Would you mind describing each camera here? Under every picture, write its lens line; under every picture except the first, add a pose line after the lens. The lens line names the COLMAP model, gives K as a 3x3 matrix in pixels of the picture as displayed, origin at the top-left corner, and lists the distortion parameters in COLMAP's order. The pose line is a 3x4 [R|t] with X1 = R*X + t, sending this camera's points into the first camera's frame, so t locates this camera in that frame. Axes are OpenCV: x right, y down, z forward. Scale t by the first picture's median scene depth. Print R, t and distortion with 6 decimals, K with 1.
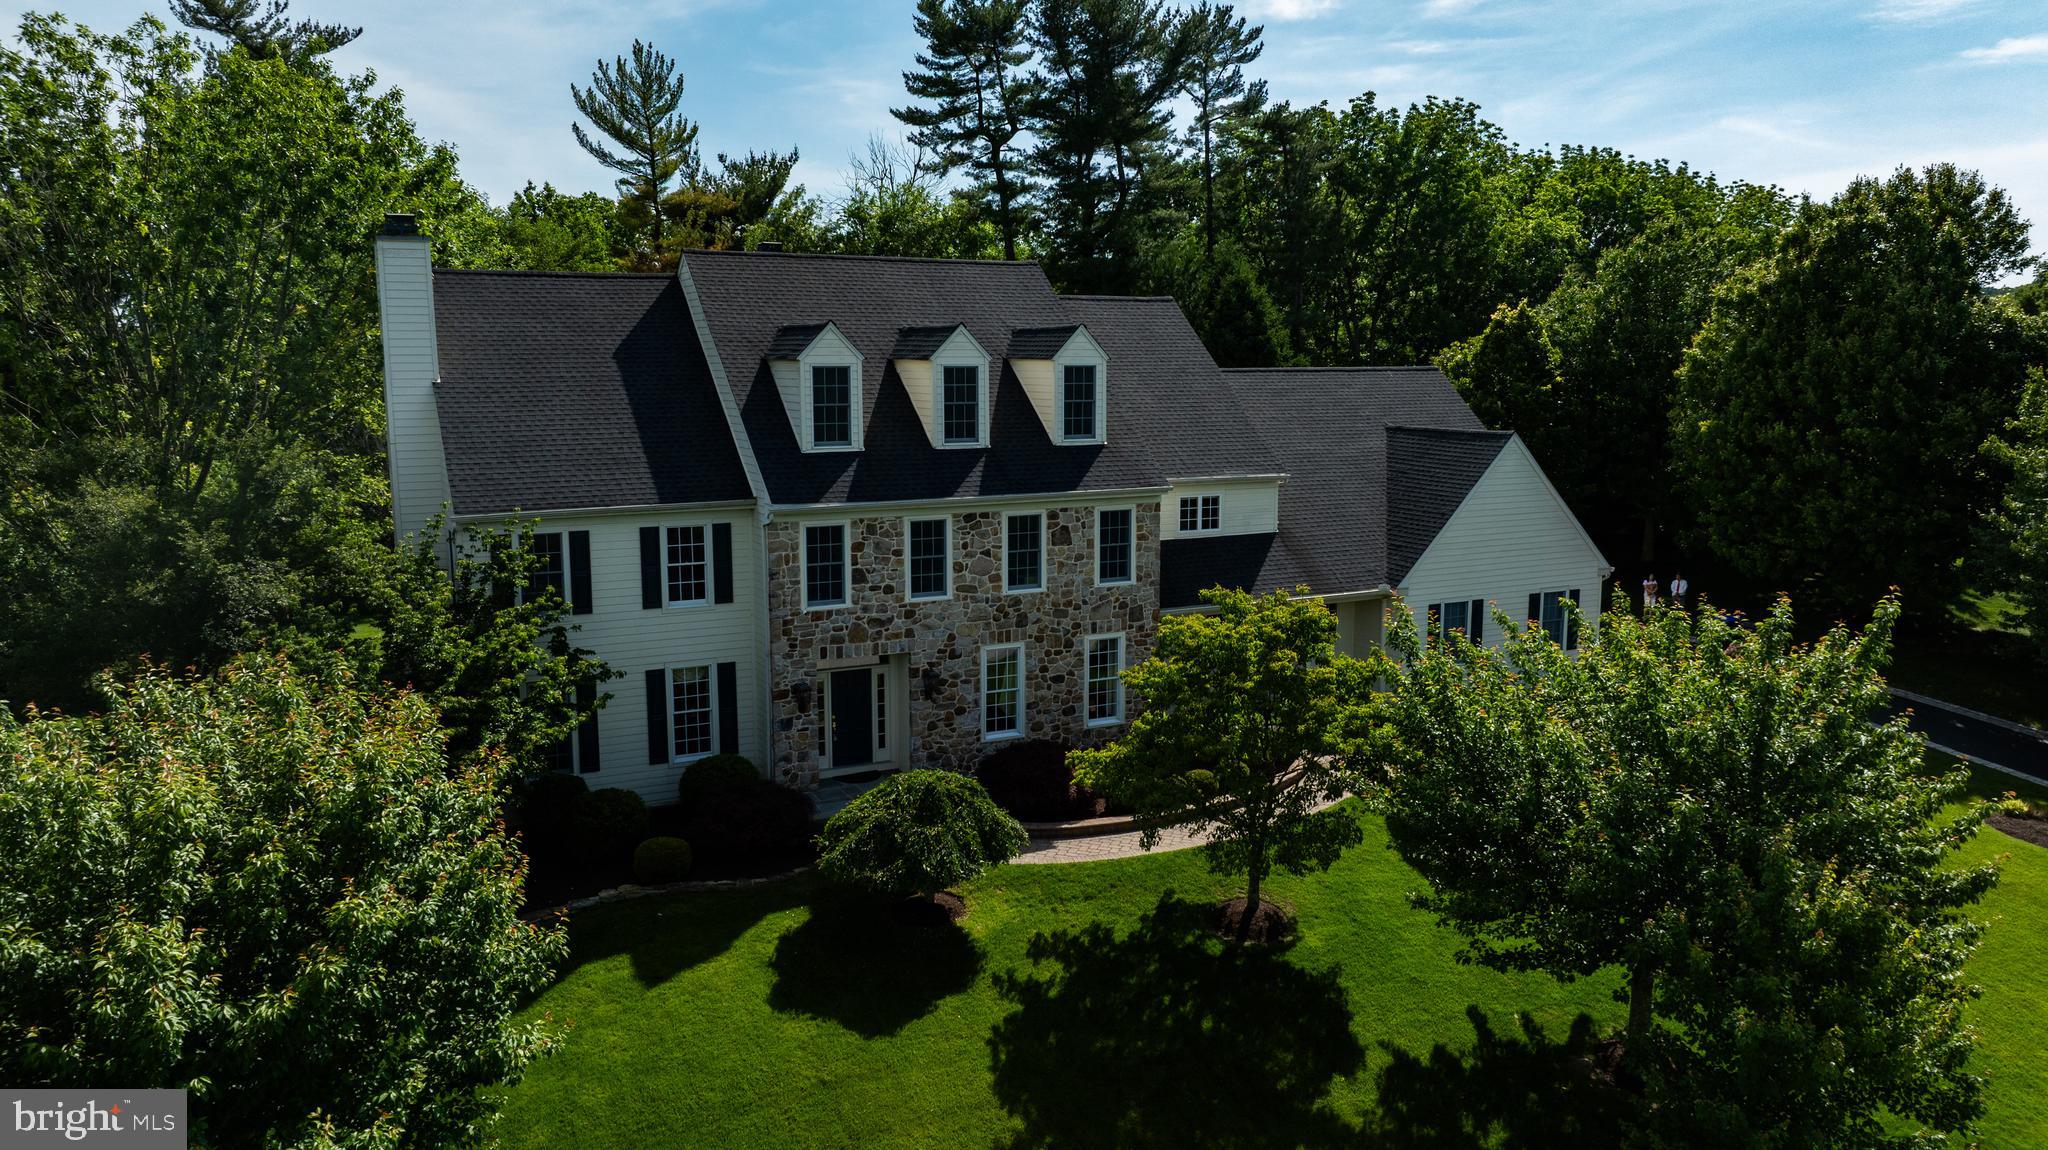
lens RADIAL K [[1440.9, 0, 1024.0], [0, 1440.9, 575.0], [0, 0, 1]] dist [-0.022289, 0.005515]
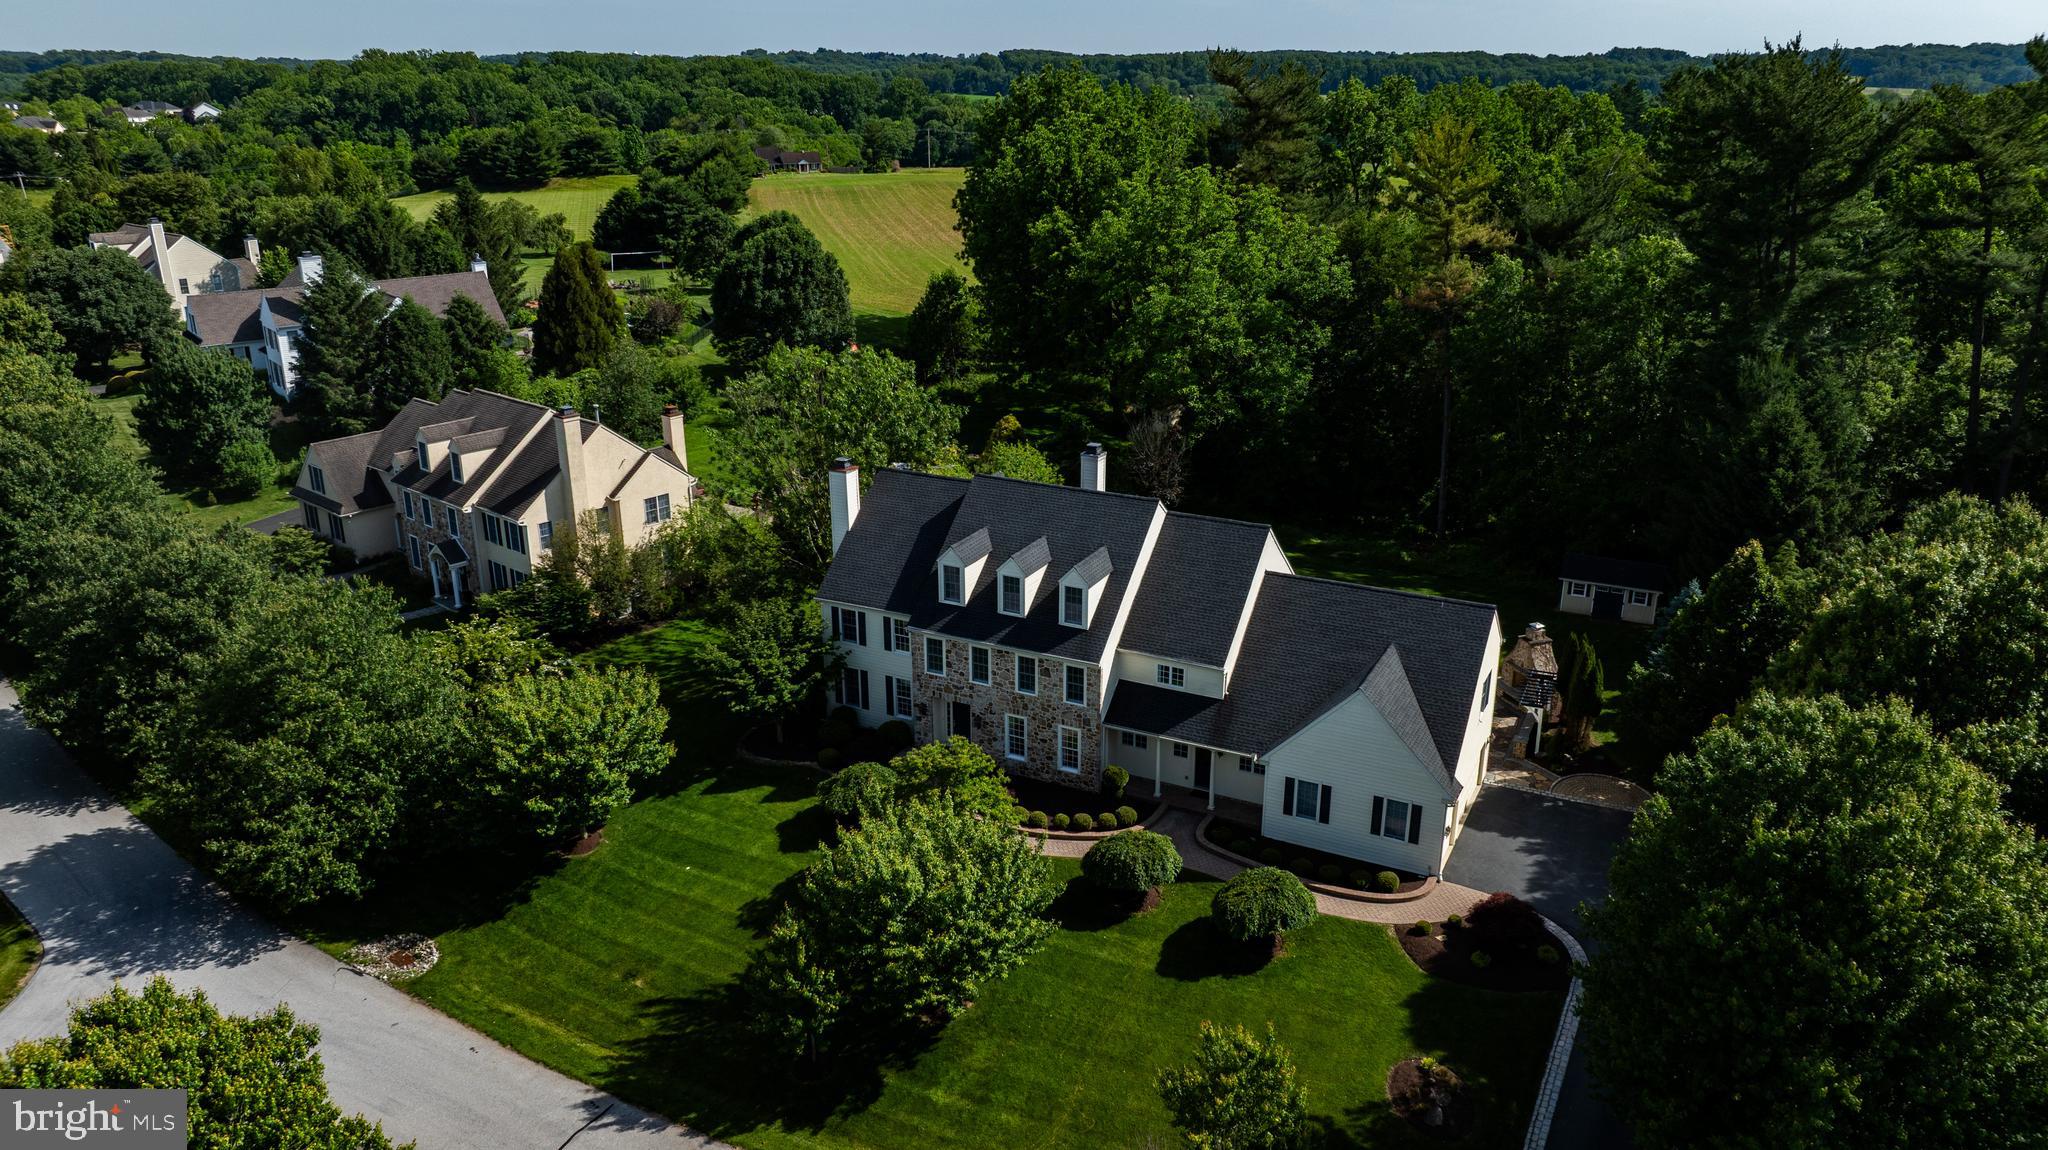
lens RADIAL K [[1440.9, 0, 1024.0], [0, 1440.9, 575.0], [0, 0, 1]] dist [-0.022289, 0.005515]
pose [[0.583329, 0.269079, -0.766370, 1.460102], [-0.118639, 0.961639, 0.247337, -0.629355], [0.803525, -0.053358, 0.592875, -0.153853]]
